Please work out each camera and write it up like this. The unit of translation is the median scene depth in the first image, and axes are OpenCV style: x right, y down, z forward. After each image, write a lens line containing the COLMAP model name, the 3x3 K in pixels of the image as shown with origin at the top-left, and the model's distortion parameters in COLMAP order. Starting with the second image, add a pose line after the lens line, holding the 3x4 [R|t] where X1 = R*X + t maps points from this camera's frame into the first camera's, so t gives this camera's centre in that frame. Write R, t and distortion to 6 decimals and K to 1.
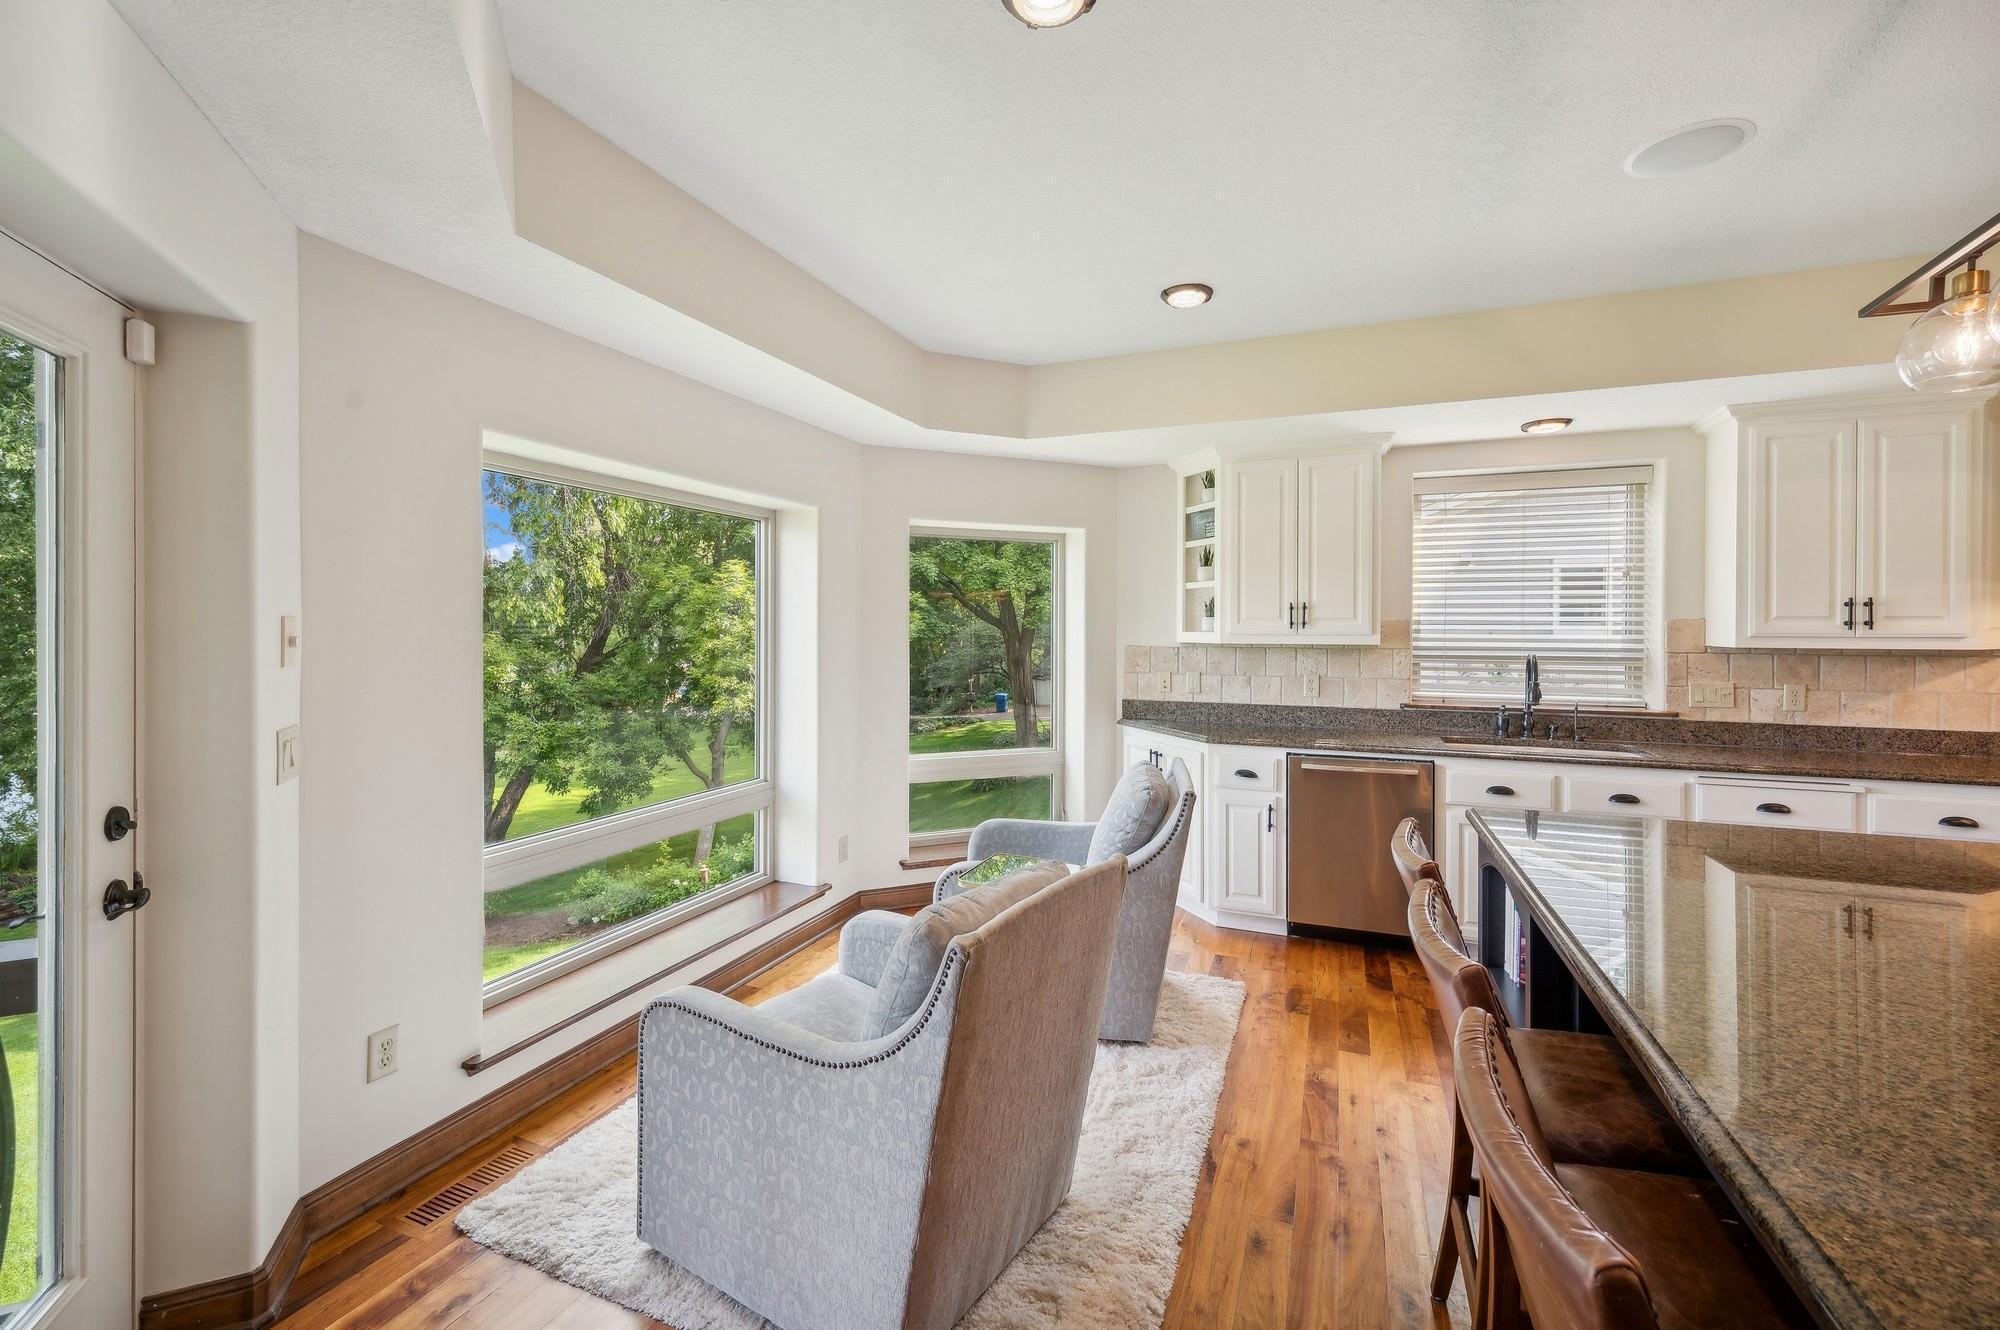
lens RADIAL K [[812.0, 0, 1001.6], [0, 812.0, 631.2], [0, 0, 1]] dist [0.000684, 0.000085]
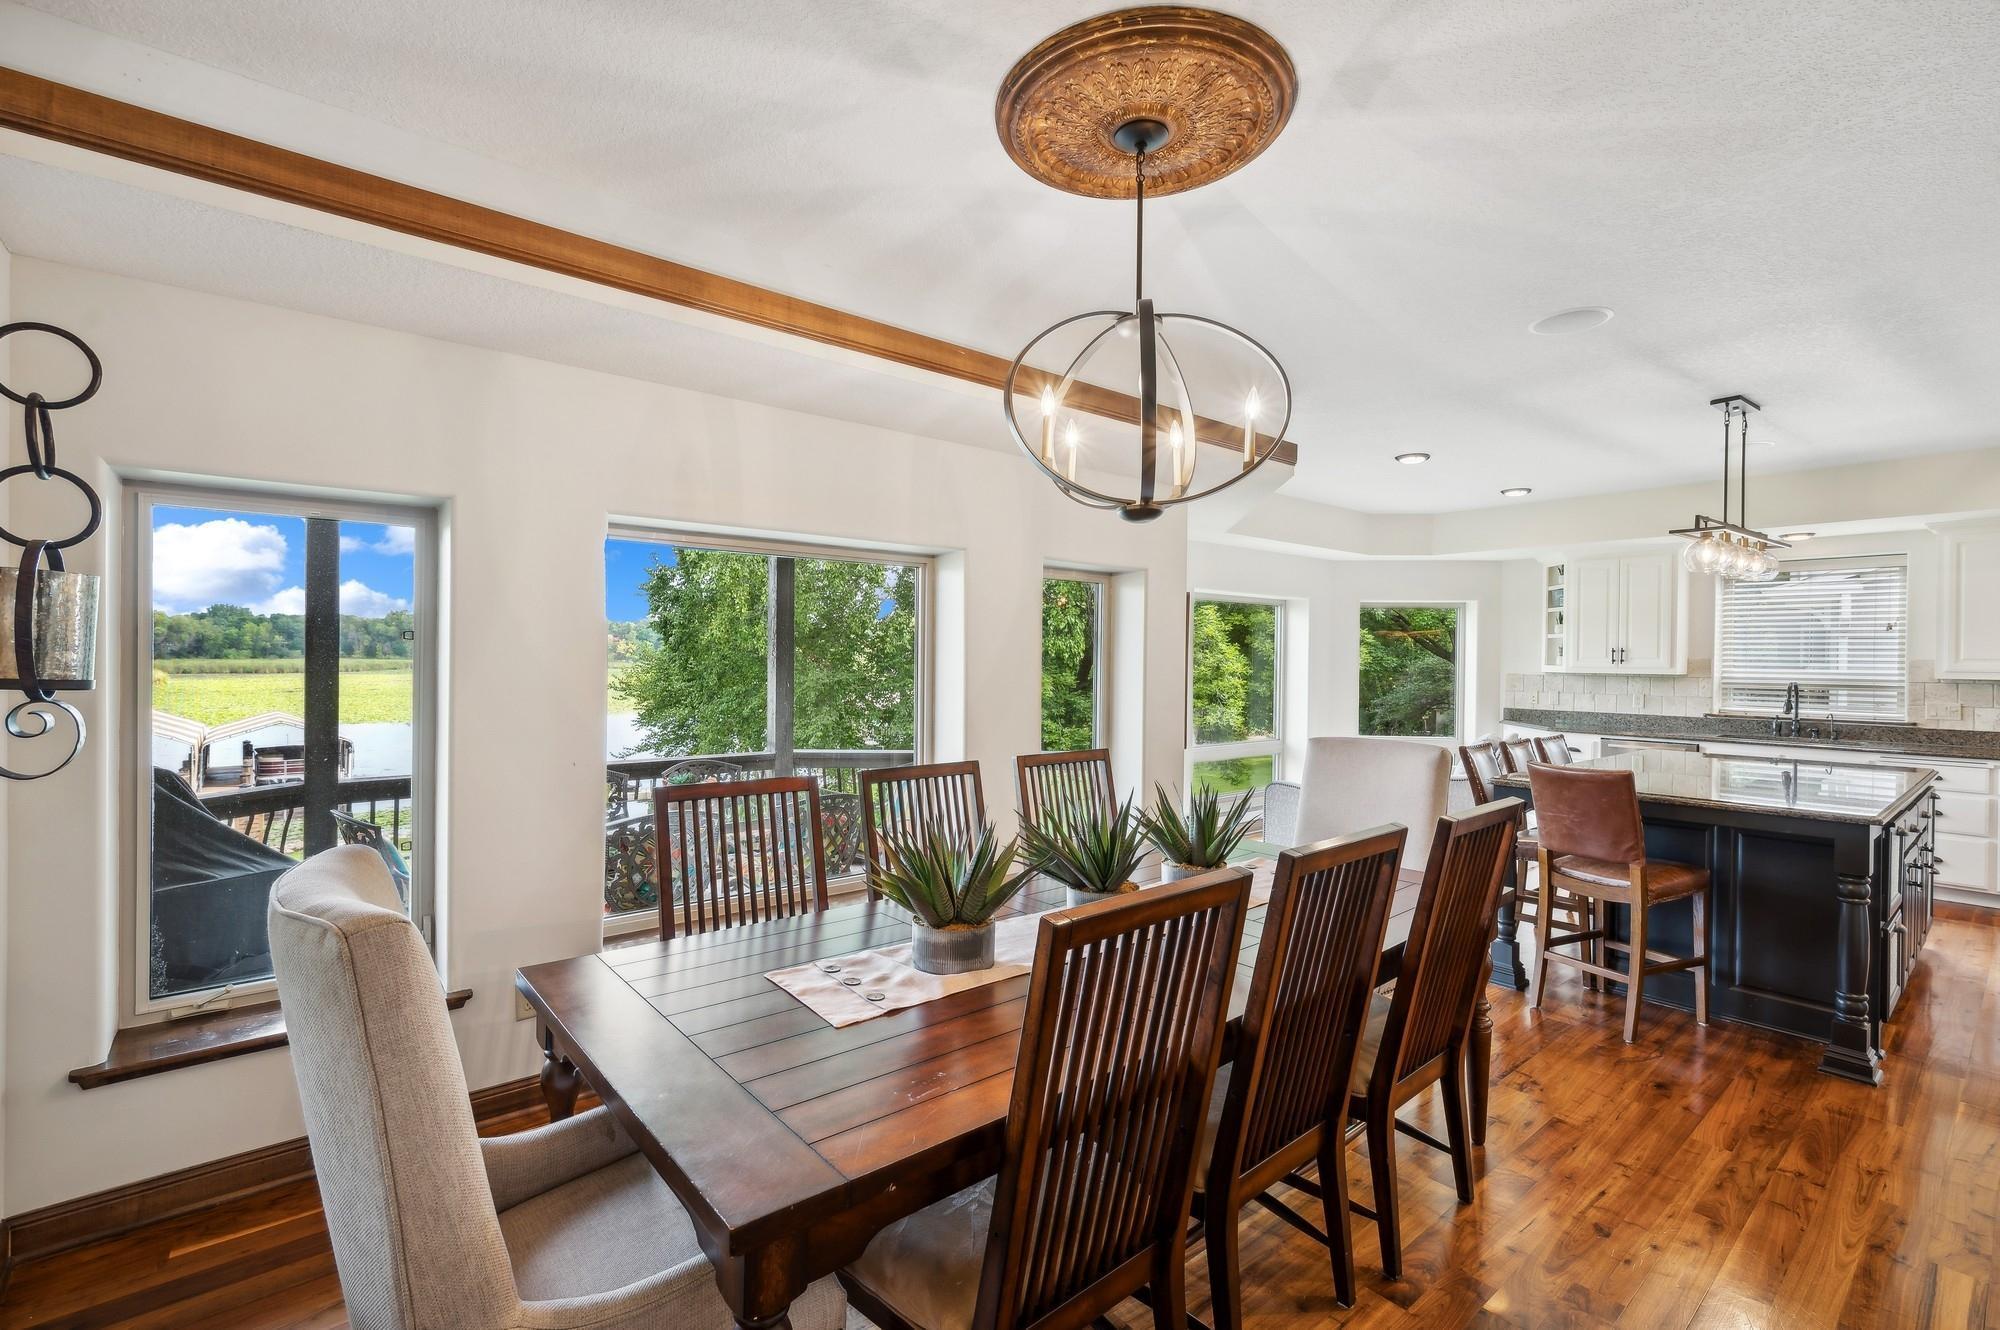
lens RADIAL K [[886.3, 0, 1000.0], [0, 886.3, 665.0], [0, 0, 1]] dist [0.001761, 0.000252]
pose [[0.879629, 0.009765, -0.475561, 0.114831], [-0.008603, 0.999952, 0.004620, 0.001251], [0.475583, 0.000027, 0.879671, -1.066301]]
